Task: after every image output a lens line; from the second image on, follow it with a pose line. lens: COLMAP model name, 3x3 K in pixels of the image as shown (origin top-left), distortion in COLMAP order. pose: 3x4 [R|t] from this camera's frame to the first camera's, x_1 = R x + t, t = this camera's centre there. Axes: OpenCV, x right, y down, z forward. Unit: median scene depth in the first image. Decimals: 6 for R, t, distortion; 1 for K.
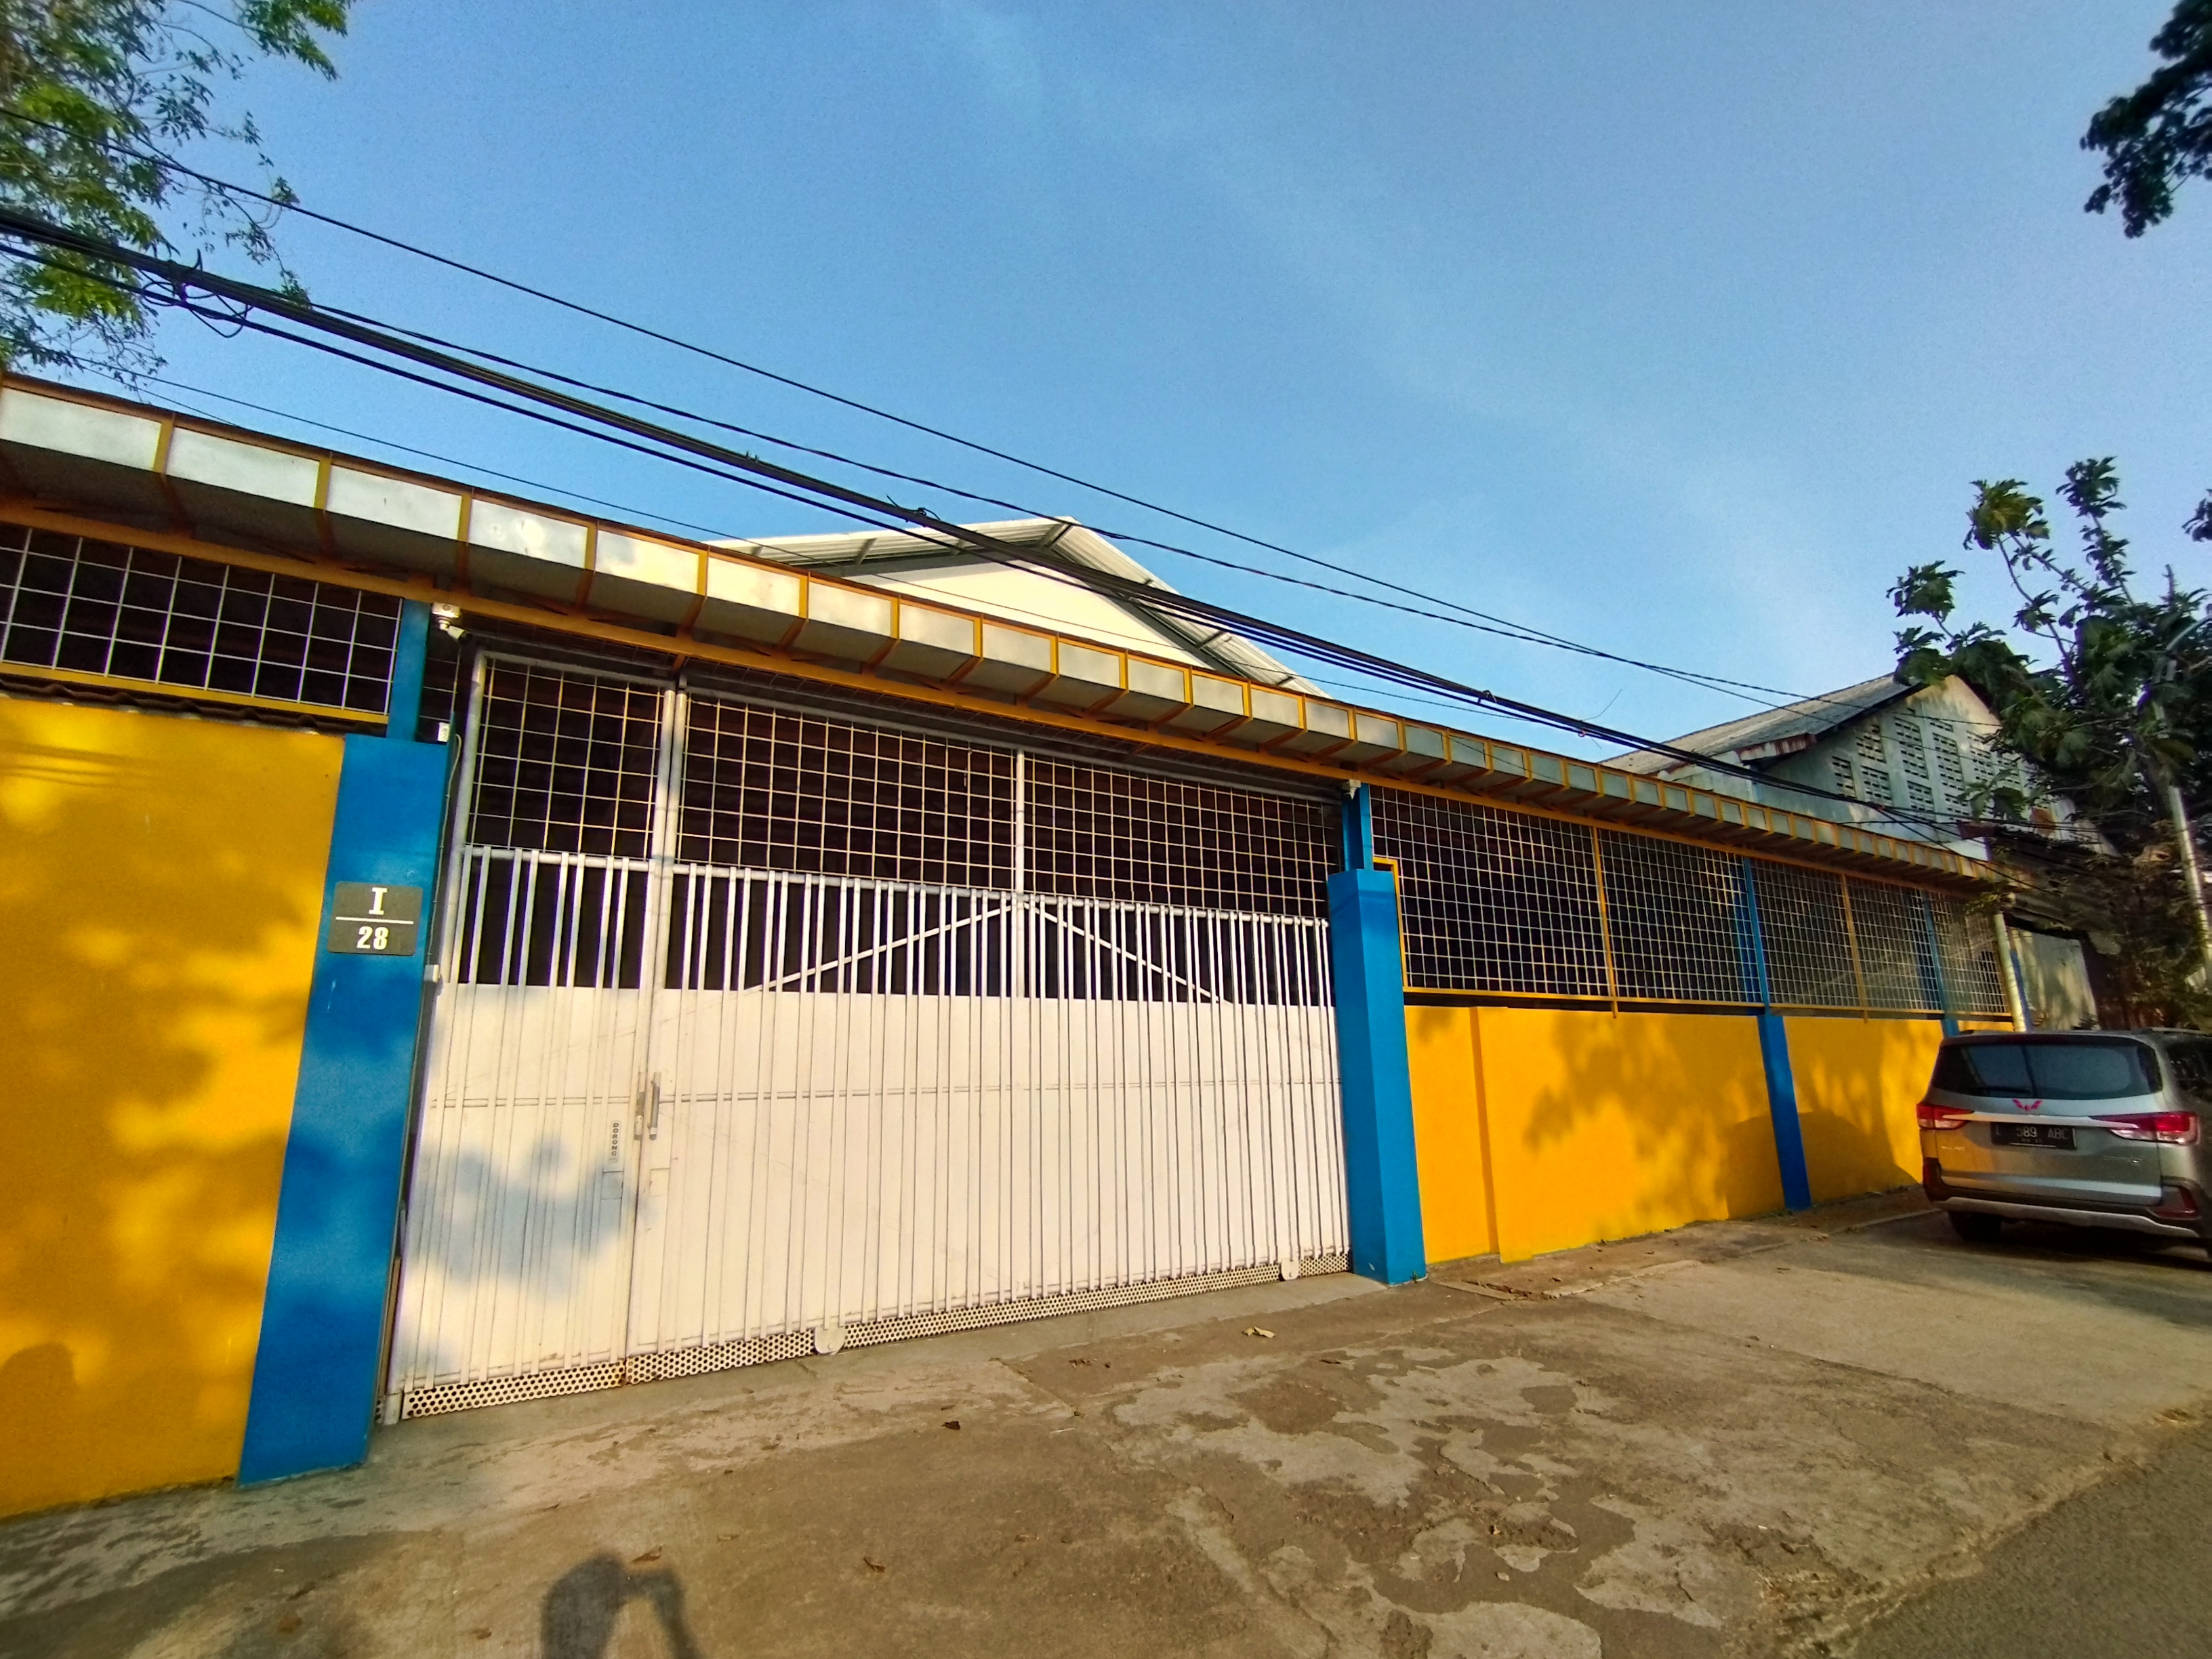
lens RADIAL K [[1010.1, 0, 1160.7], [0, 1010.1, 868.5], [0, 0, 1]] dist [-0.031394, 0.024101]
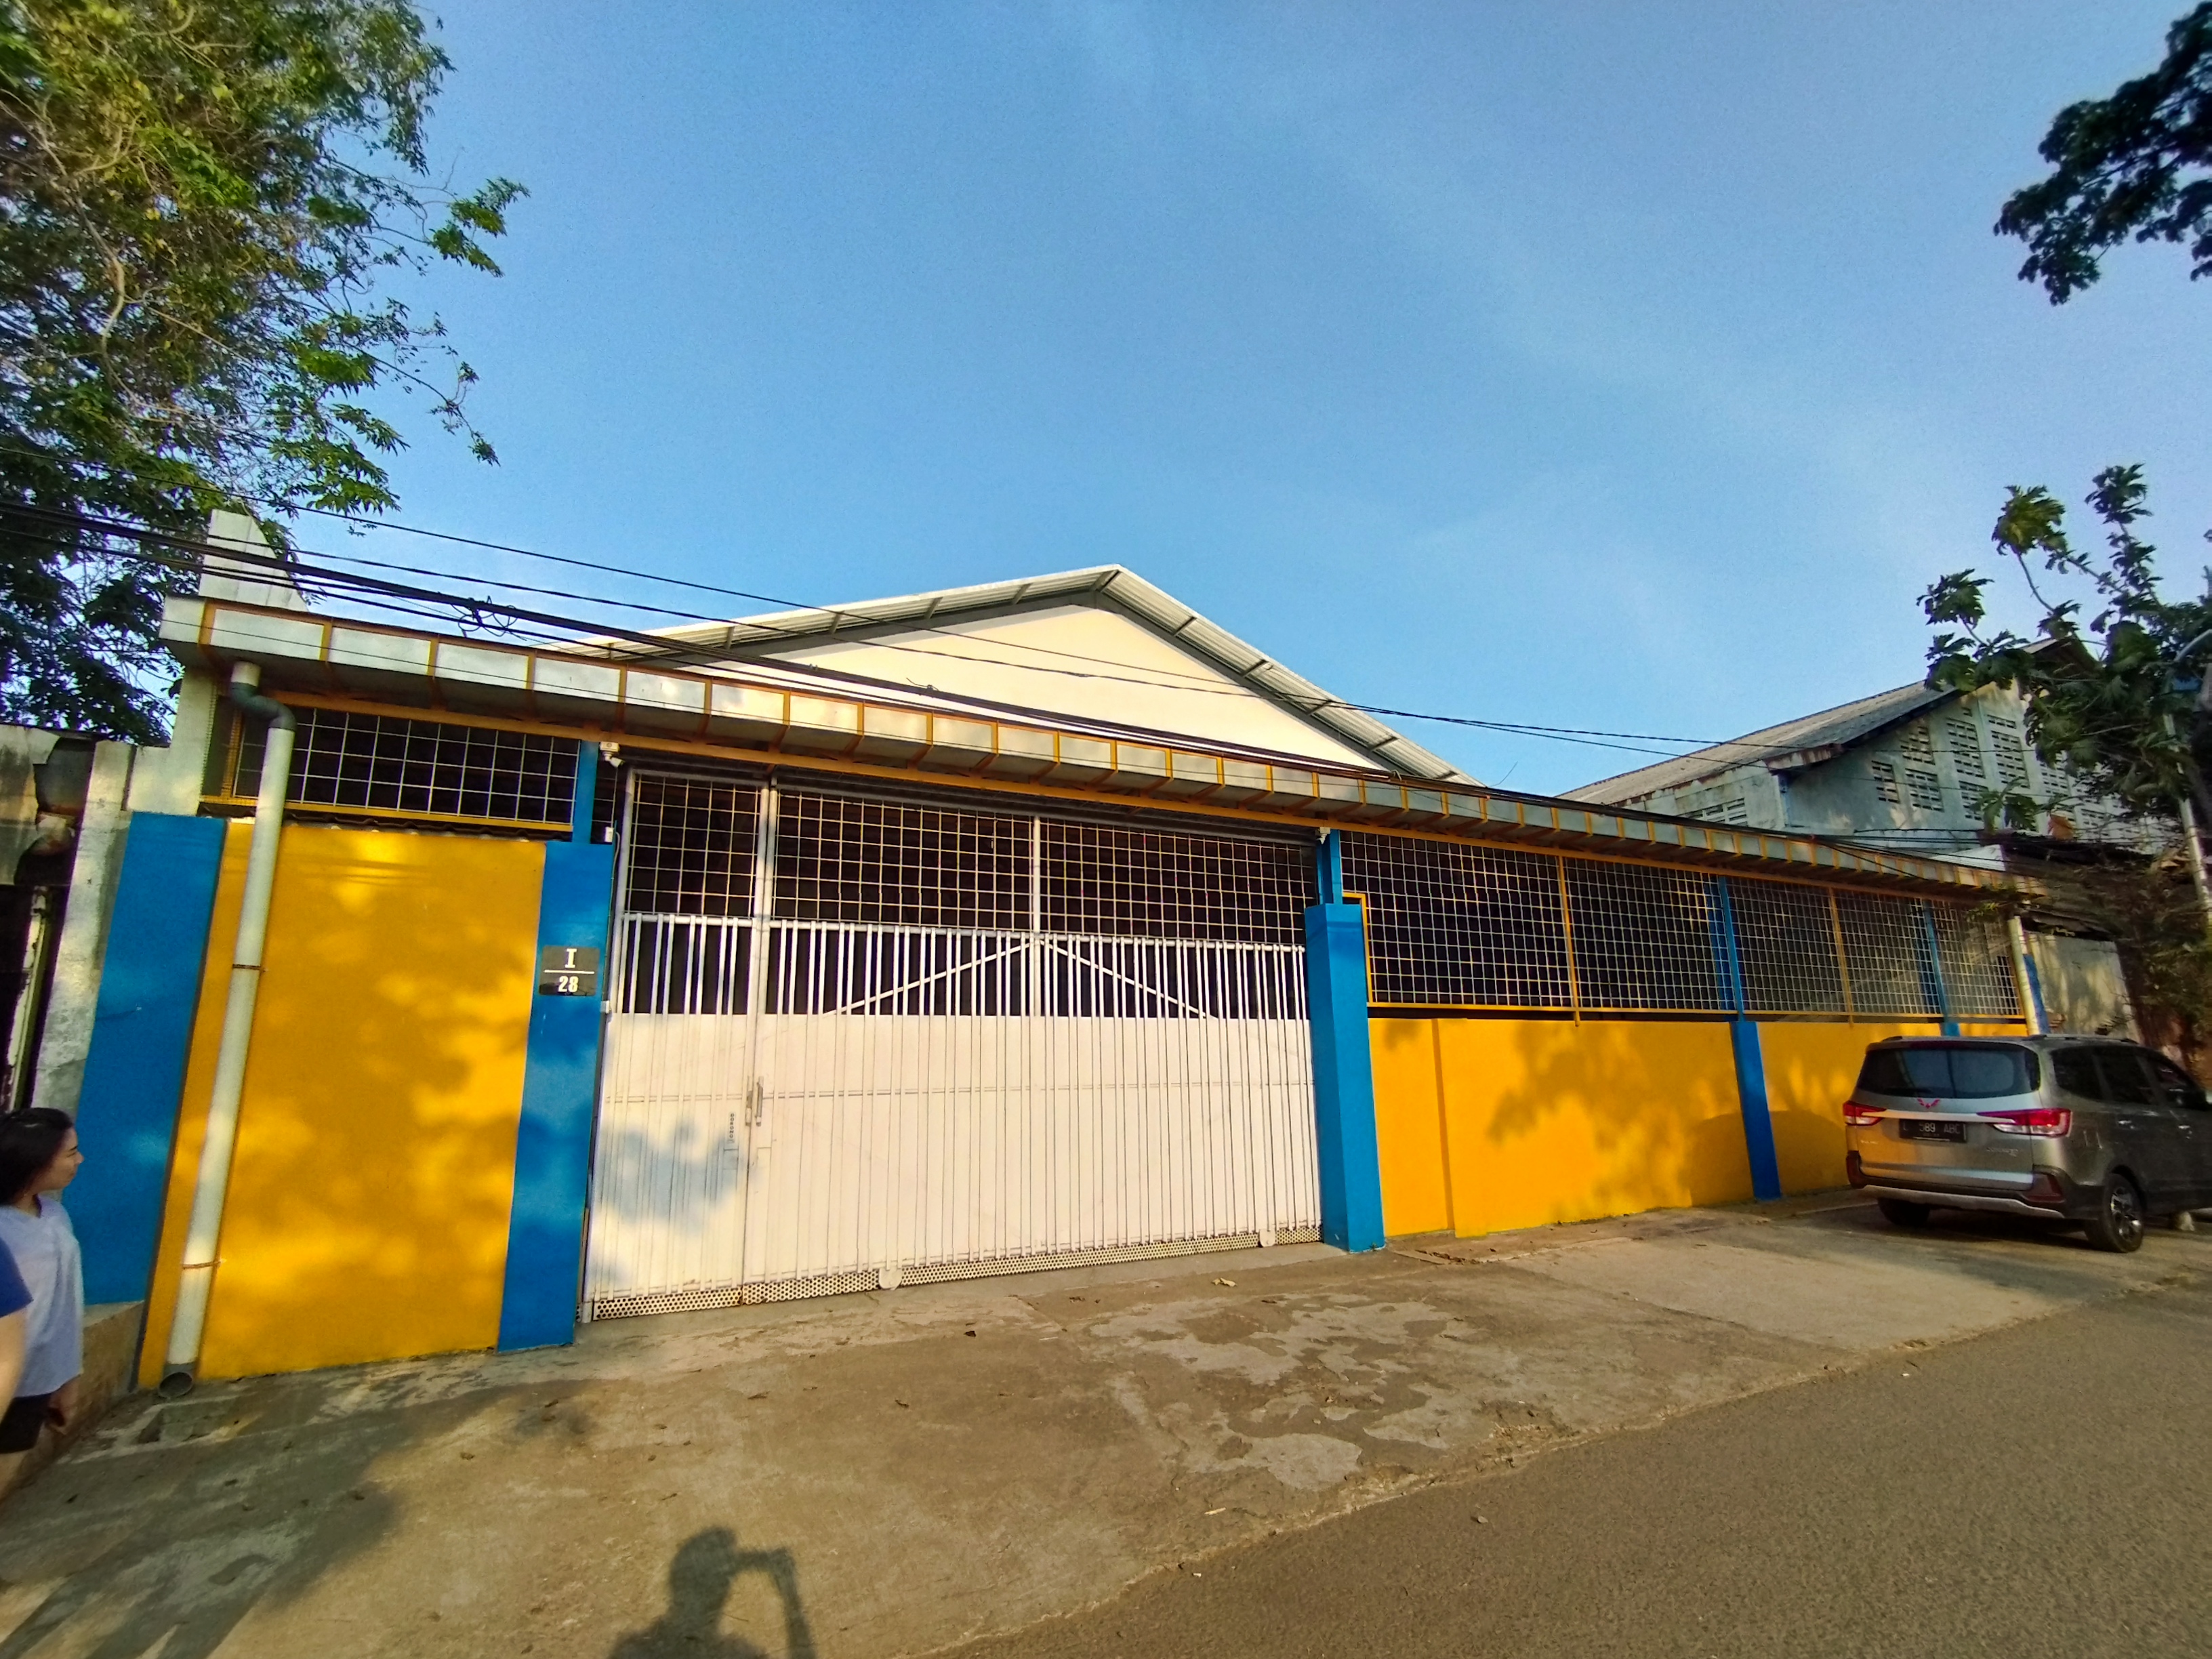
lens RADIAL K [[1013.0, 0, 1160.1], [0, 1013.0, 864.4], [0, 0, 1]] dist [-0.034691, 0.027058]
pose [[0.995939, -0.017787, -0.088250, 0.127282], [0.017637, 0.999841, -0.002475, -0.055084], [0.088280, 0.000908, 0.996095, -0.243545]]
